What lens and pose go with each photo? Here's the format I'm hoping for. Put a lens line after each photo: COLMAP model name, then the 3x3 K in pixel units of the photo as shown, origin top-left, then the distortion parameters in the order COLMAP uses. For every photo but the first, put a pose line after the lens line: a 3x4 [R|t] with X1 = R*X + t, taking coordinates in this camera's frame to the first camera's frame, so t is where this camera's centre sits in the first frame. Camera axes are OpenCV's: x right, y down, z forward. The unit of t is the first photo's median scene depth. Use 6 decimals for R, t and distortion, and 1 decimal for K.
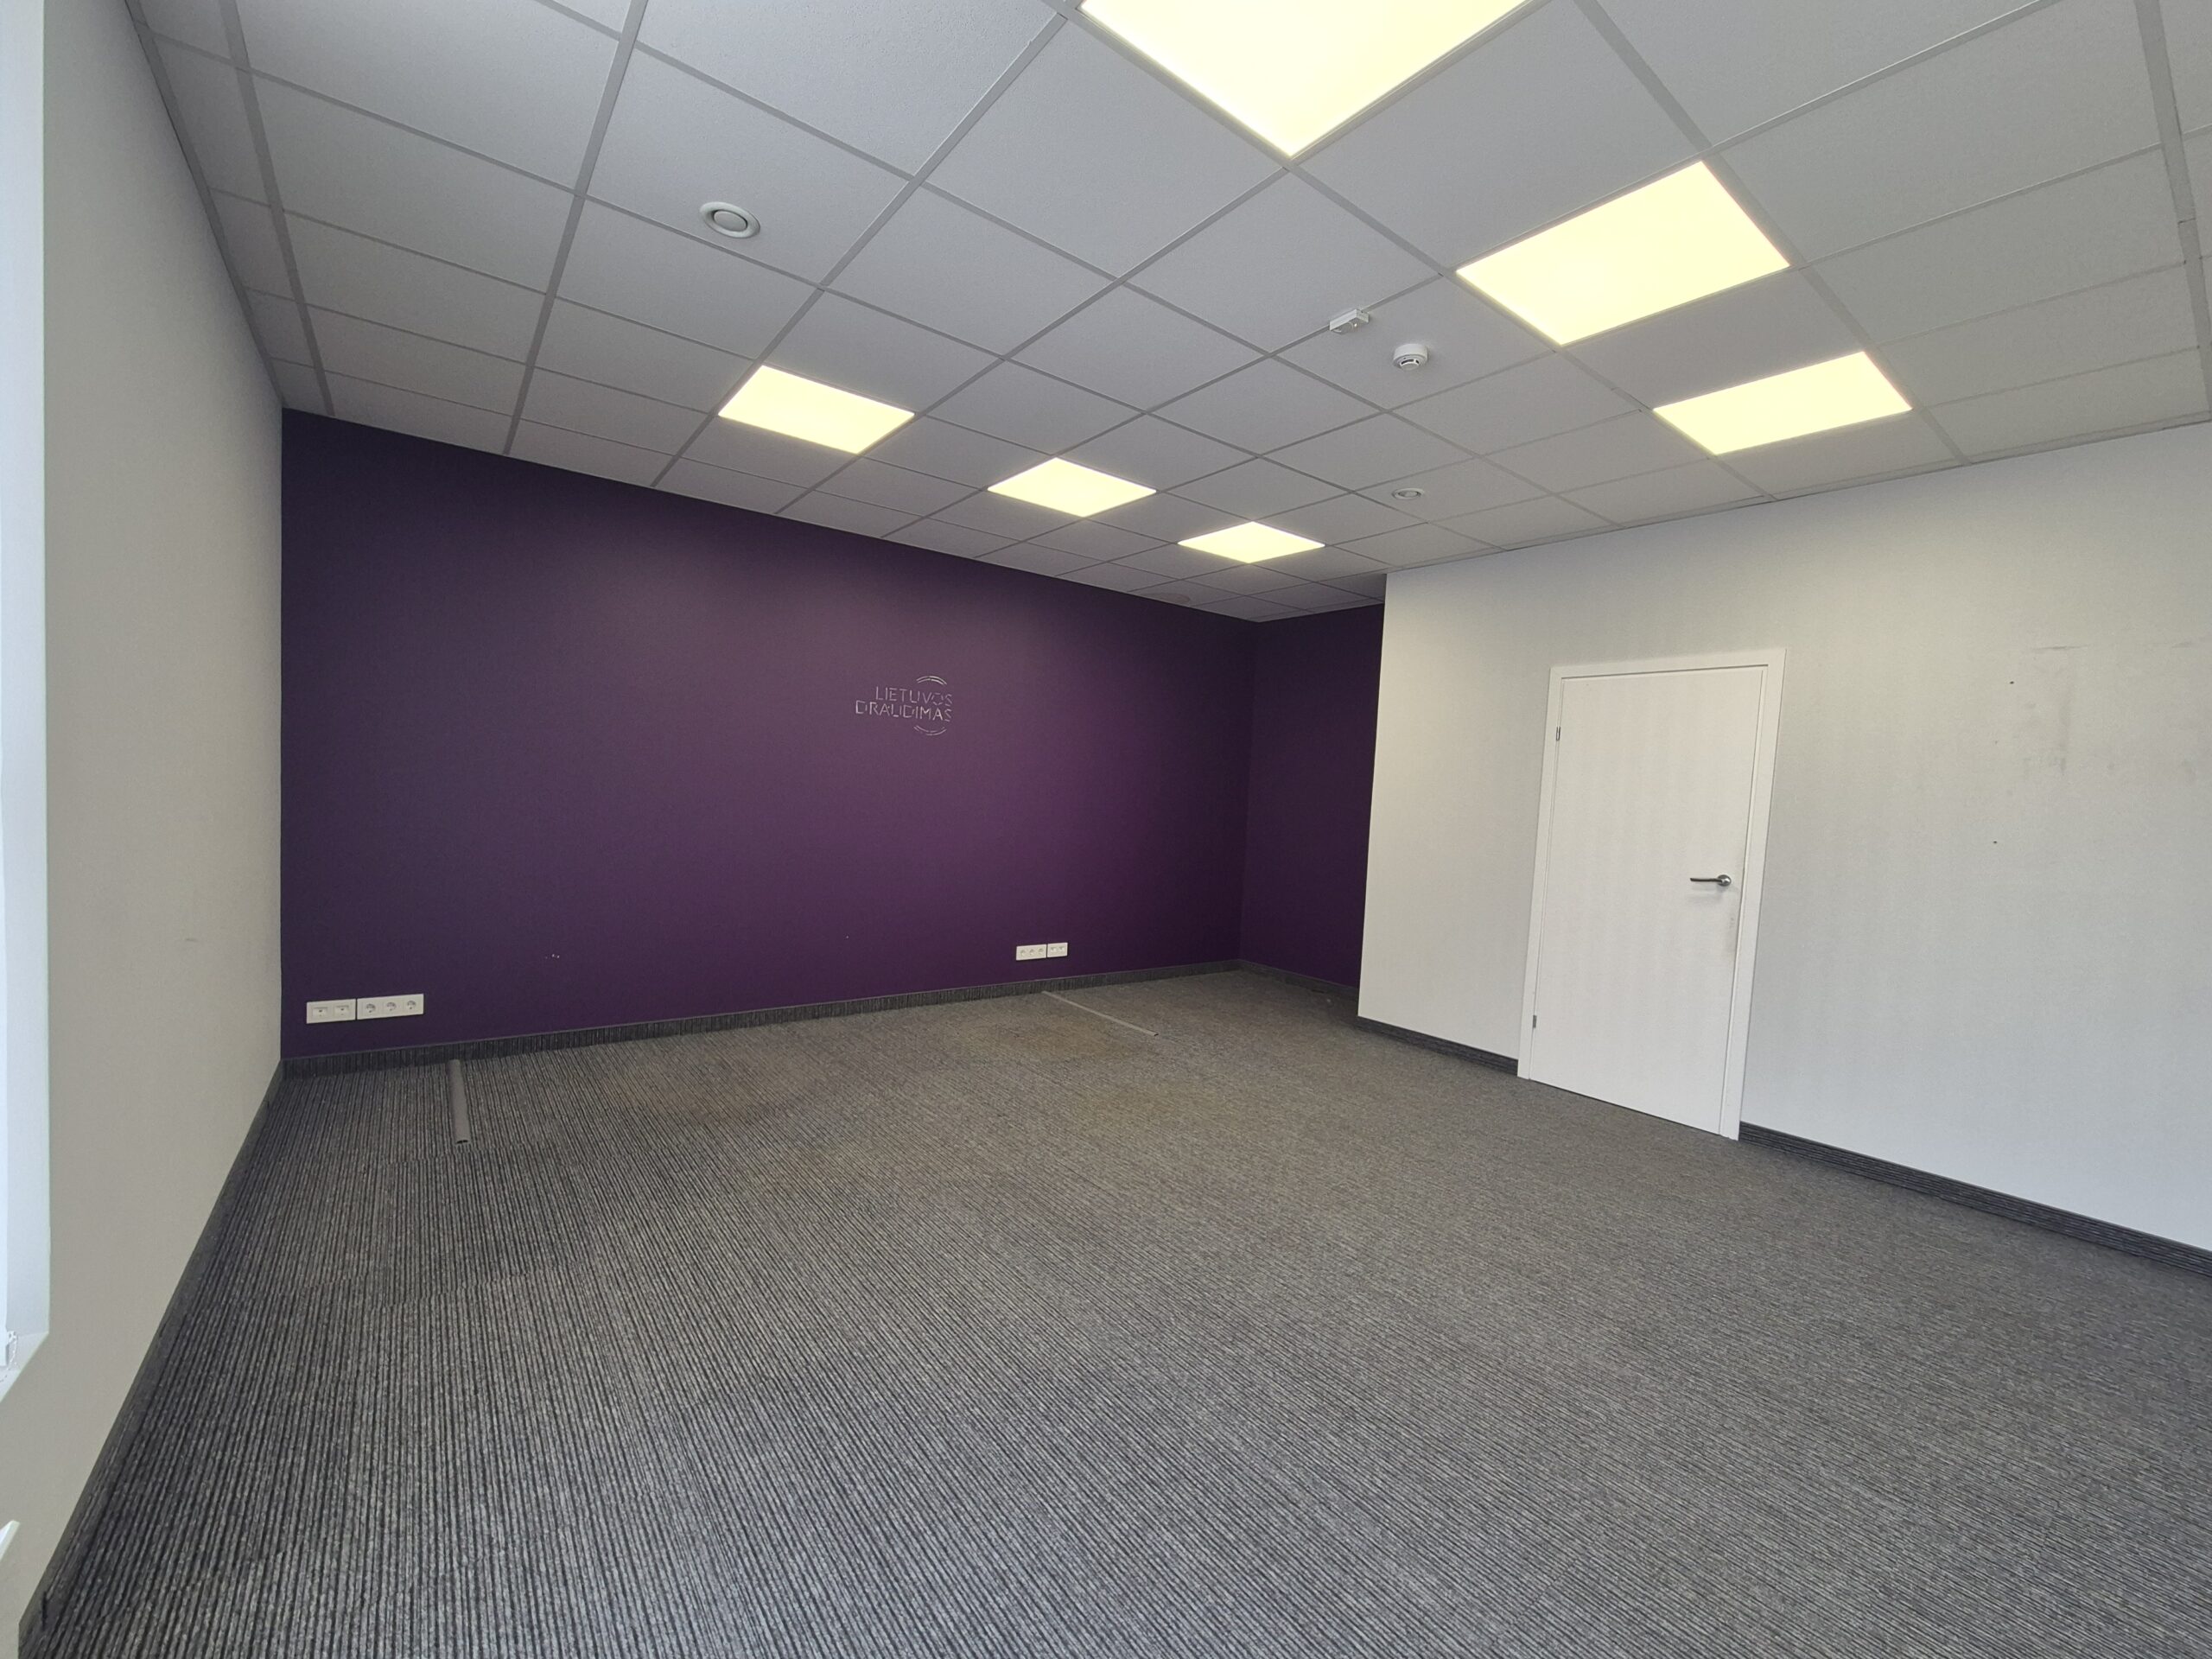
lens RADIAL K [[908.6, 0, 1099.5], [0, 908.6, 834.8], [0, 0, 1]] dist [-0.004576, 0.002835]
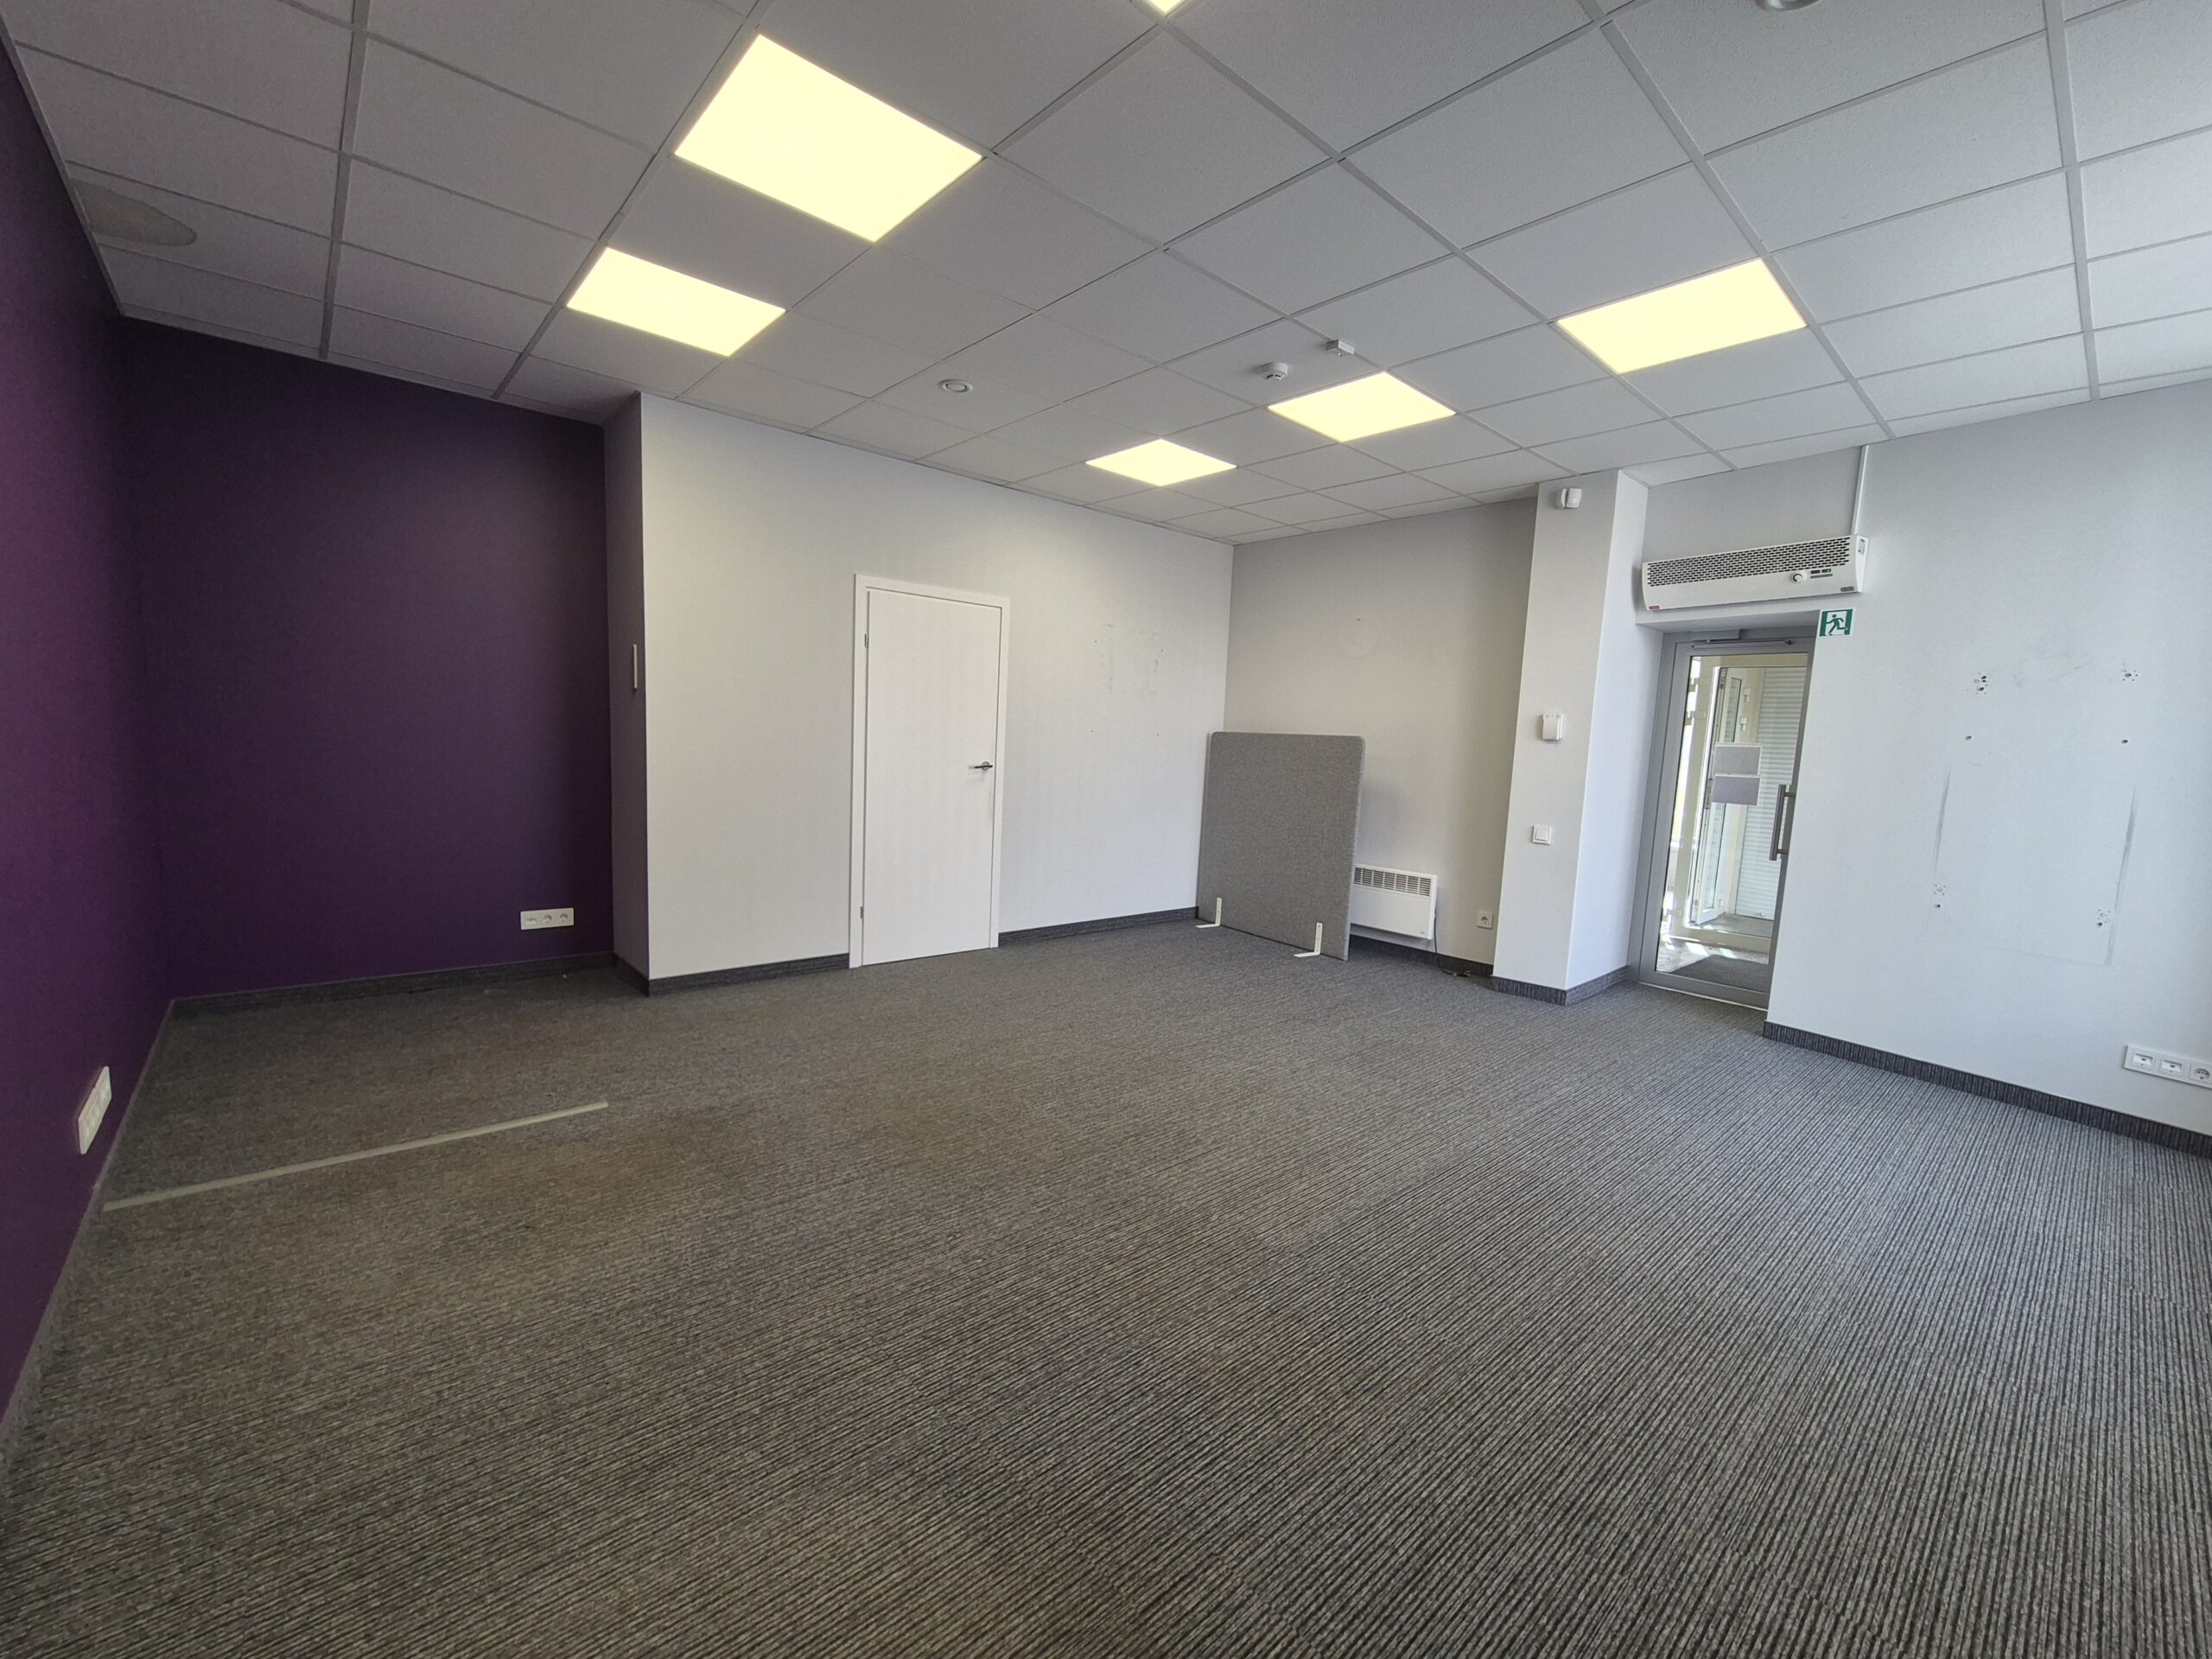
lens RADIAL K [[908.6, 0, 1106.0], [0, 908.6, 827.5], [0, 0, 1]] dist [-0.004576, 0.002835]
pose [[-0.074341, -0.154433, 0.985203, -0.616254], [0.001271, 0.987921, 0.154955, -0.062110], [-0.997232, 0.012771, -0.073246, 0.835175]]
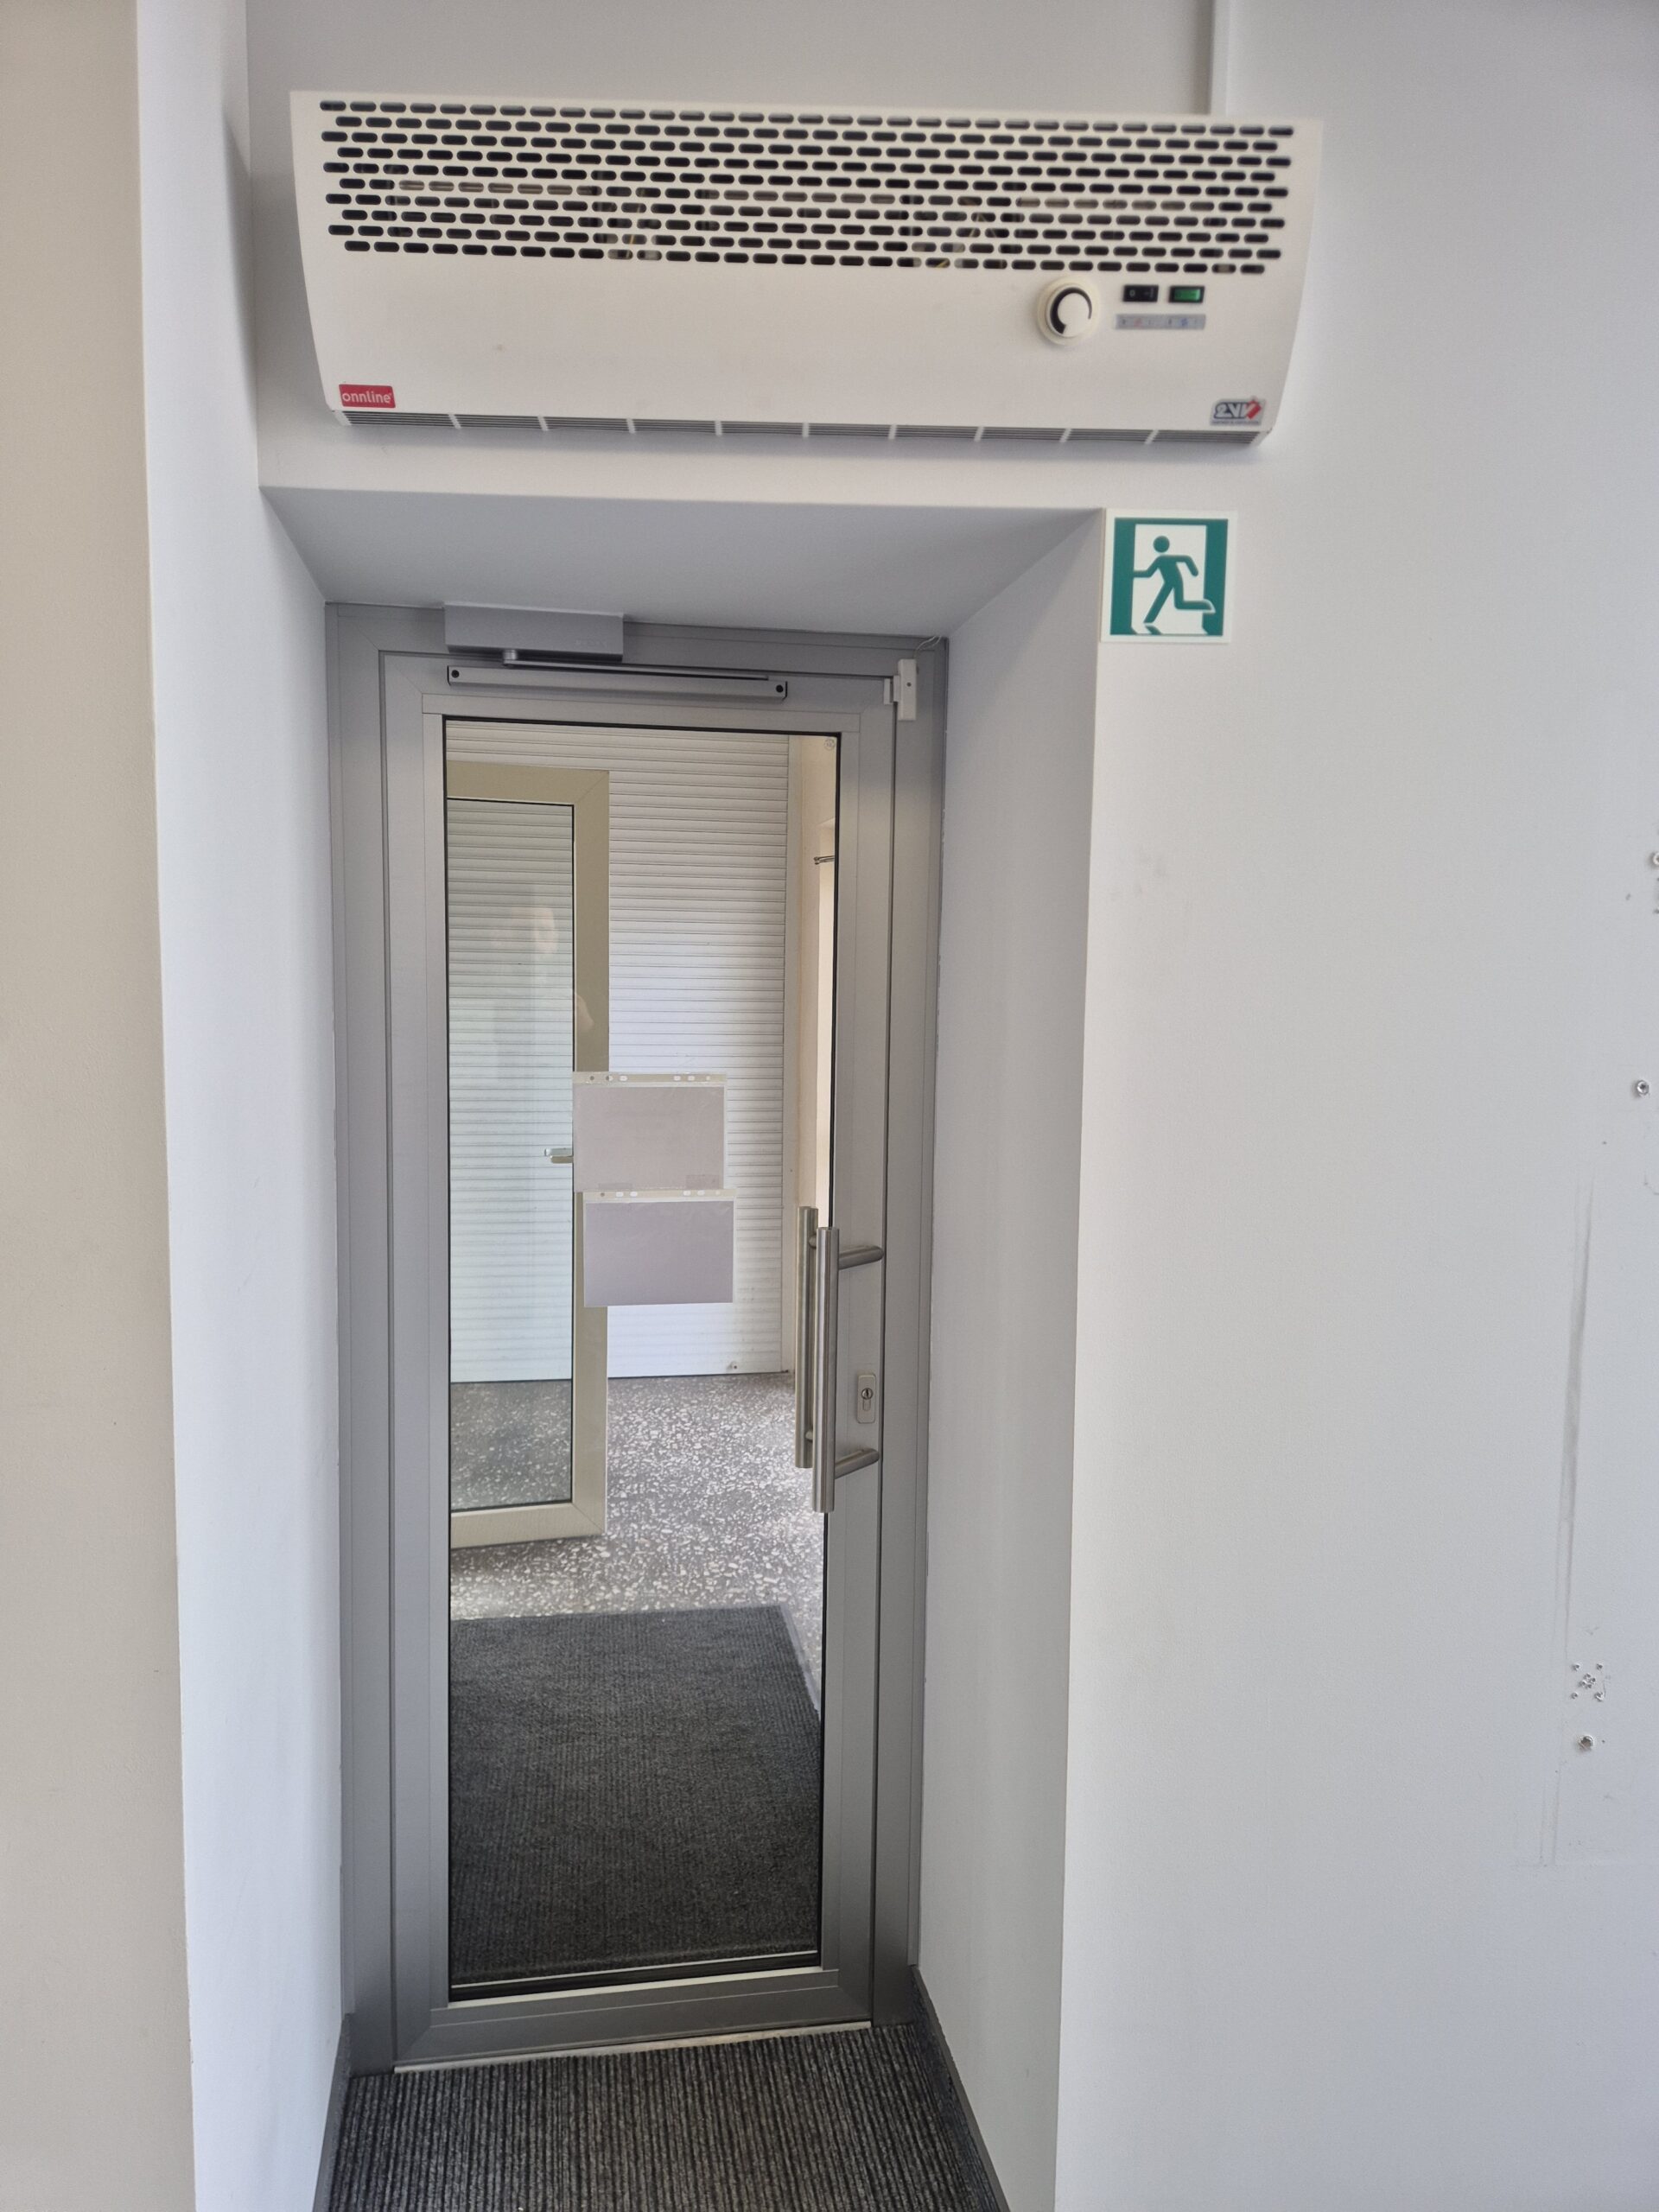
lens RADIAL K [[1445.9, 0, 821.6], [0, 1445.9, 1103.1], [0, 0, 1]] dist [0.030098, 0.000706]
pose [[-0.894802, -0.107871, 0.433235, 0.201587], [-0.040526, 0.985991, 0.161800, -0.056709], [-0.444620, 0.127222, -0.886638, 0.355498]]
